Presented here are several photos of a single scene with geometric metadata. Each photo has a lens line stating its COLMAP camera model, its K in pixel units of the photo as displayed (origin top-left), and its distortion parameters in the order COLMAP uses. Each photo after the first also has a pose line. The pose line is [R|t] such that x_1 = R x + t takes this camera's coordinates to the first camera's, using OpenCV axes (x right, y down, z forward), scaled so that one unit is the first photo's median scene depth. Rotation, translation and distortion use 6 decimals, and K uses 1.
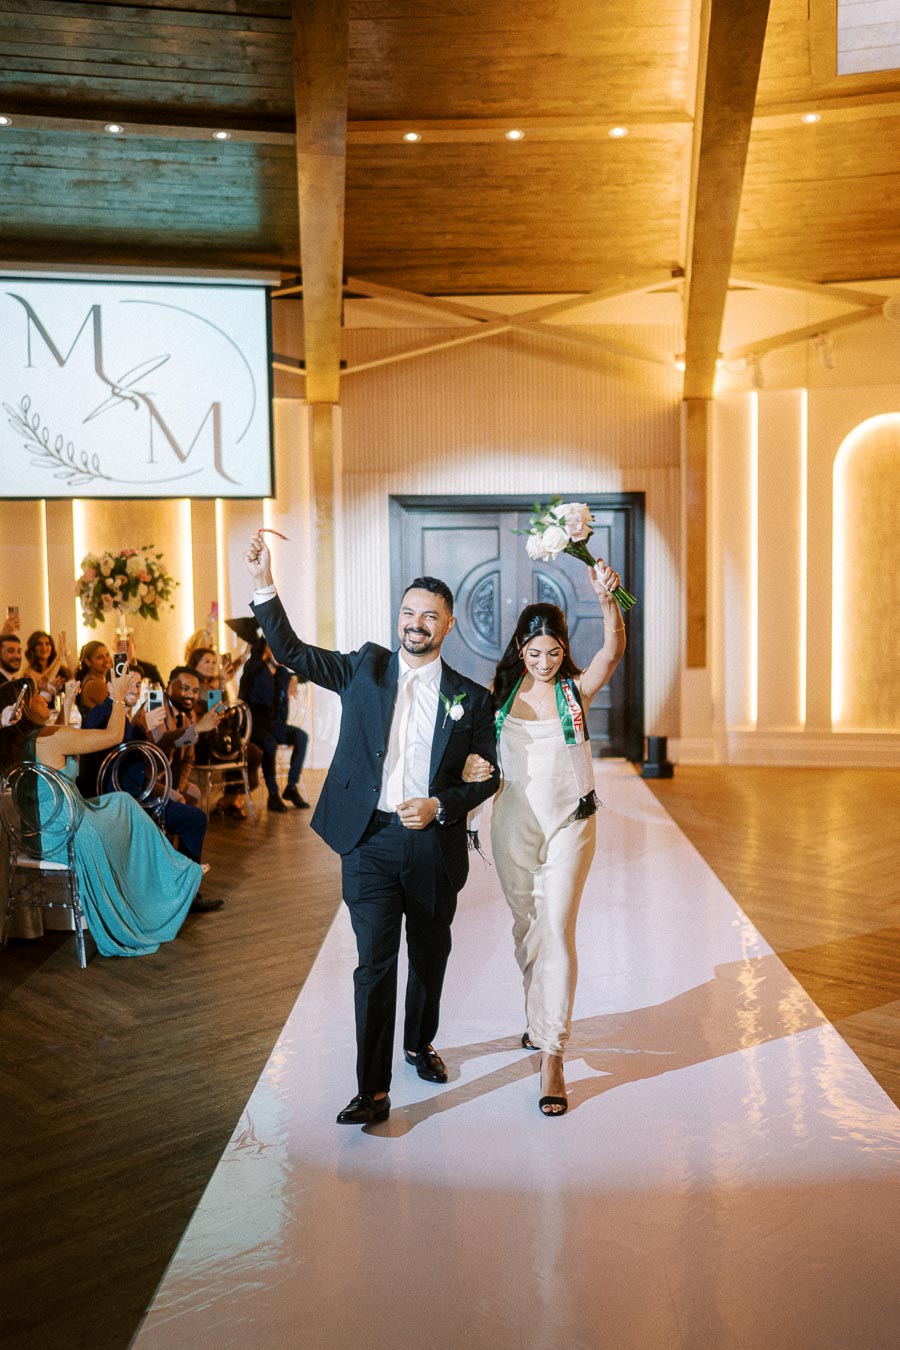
lens RADIAL K [[1319.9, 0, 450.3], [0, 1319.9, 677.1], [0, 0, 1]] dist [-0.003531, 0.026746]
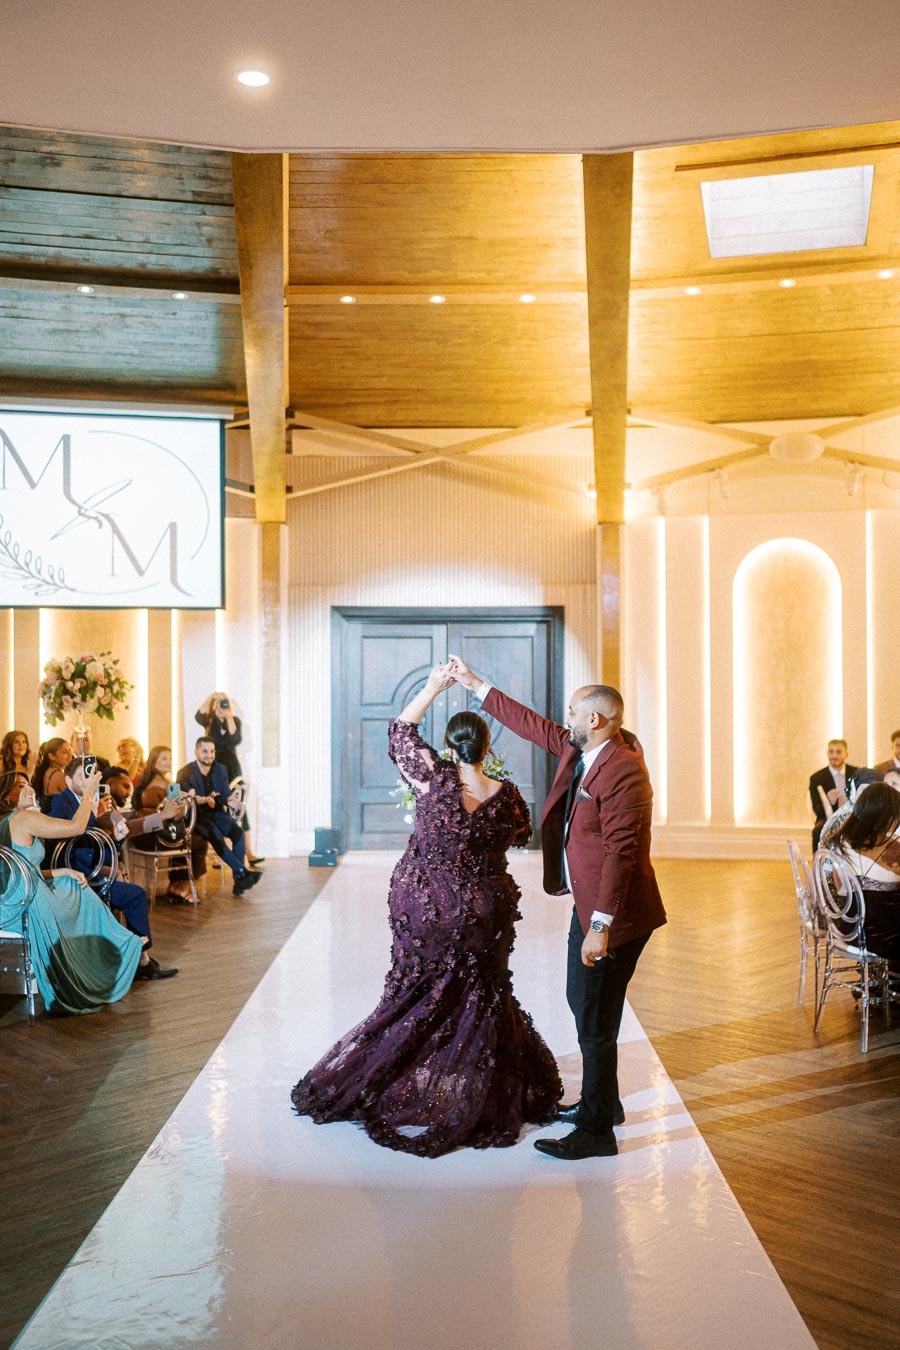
lens RADIAL K [[1311.7, 0, 447.5], [0, 1311.7, 670.0], [0, 0, 1]] dist [0.000710, 0.009227]
pose [[0.999693, 0.009570, 0.022873, 0.029029], [-0.007728, 0.996818, -0.079333, 0.000304], [-0.023560, 0.079132, 0.996586, -0.091661]]
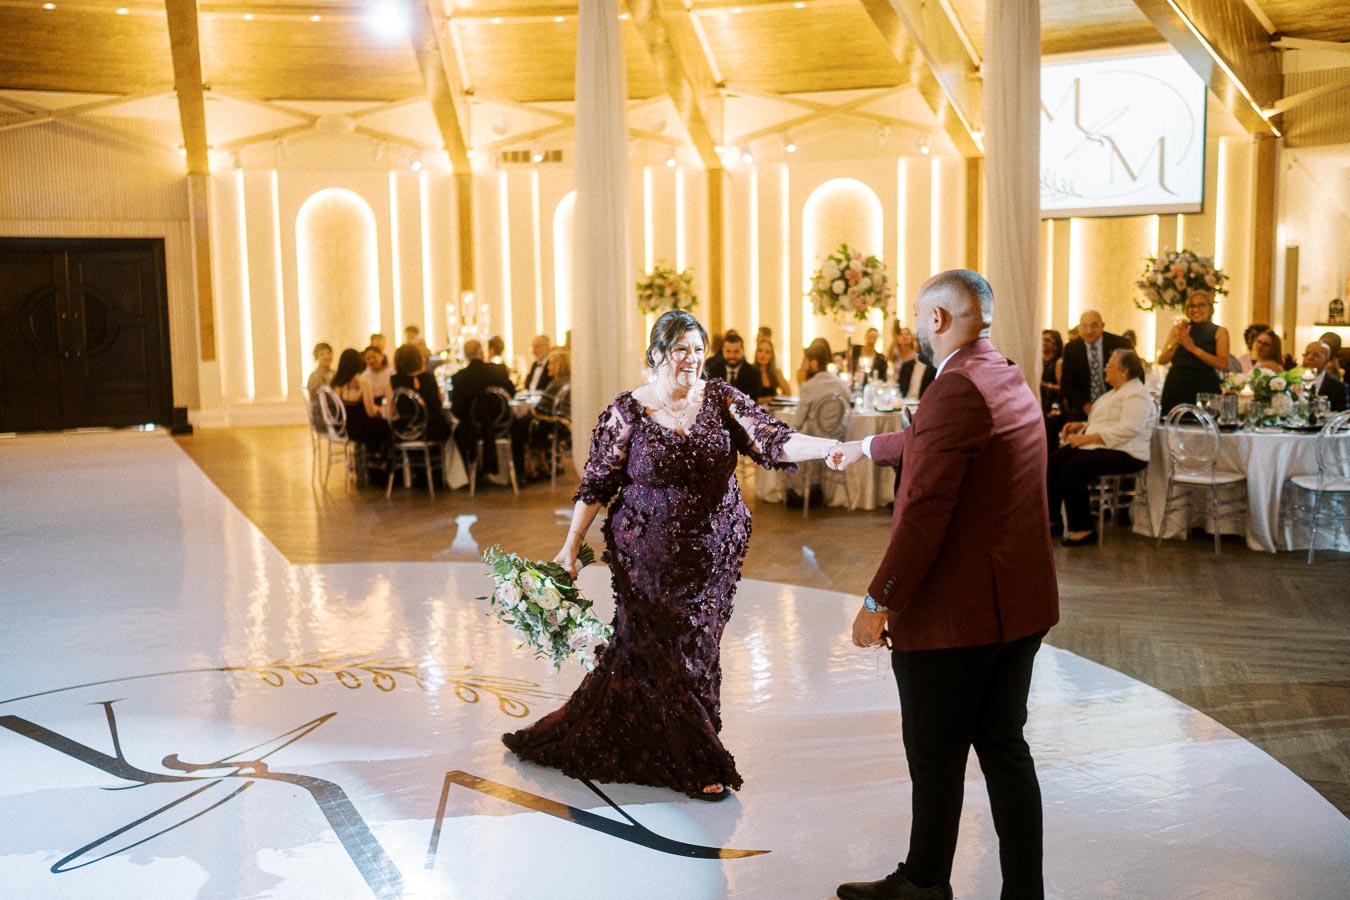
lens RADIAL K [[1323.6, 0, 675.0], [0, 1323.6, 450.0], [0, 0, 1]] dist [-0.000618, -0.003361]
pose [[0.891552, -0.055151, 0.449547, -0.017818], [0.037258, 0.998125, 0.048559, 0.044008], [-0.451382, -0.026544, 0.891936, -0.586309]]
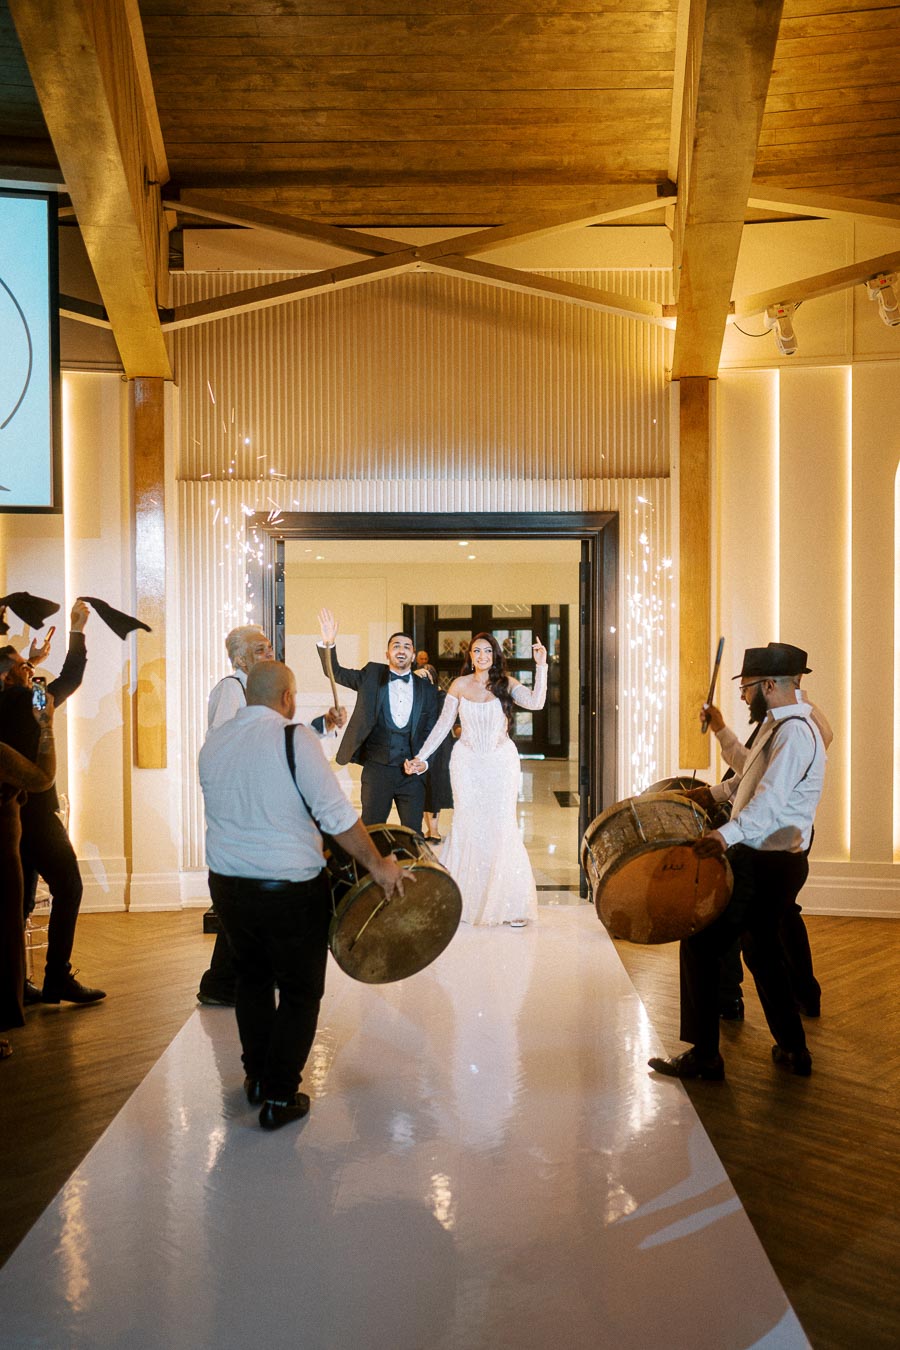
lens RADIAL K [[1311.7, 0, 447.5], [0, 1311.7, 670.0], [0, 0, 1]] dist [0.000710, 0.009227]
pose [[0.999772, 0.008236, 0.019680, 0.050954], [-0.007230, 0.998690, -0.050651, -0.025156], [-0.020071, 0.050497, 0.998523, 0.357910]]
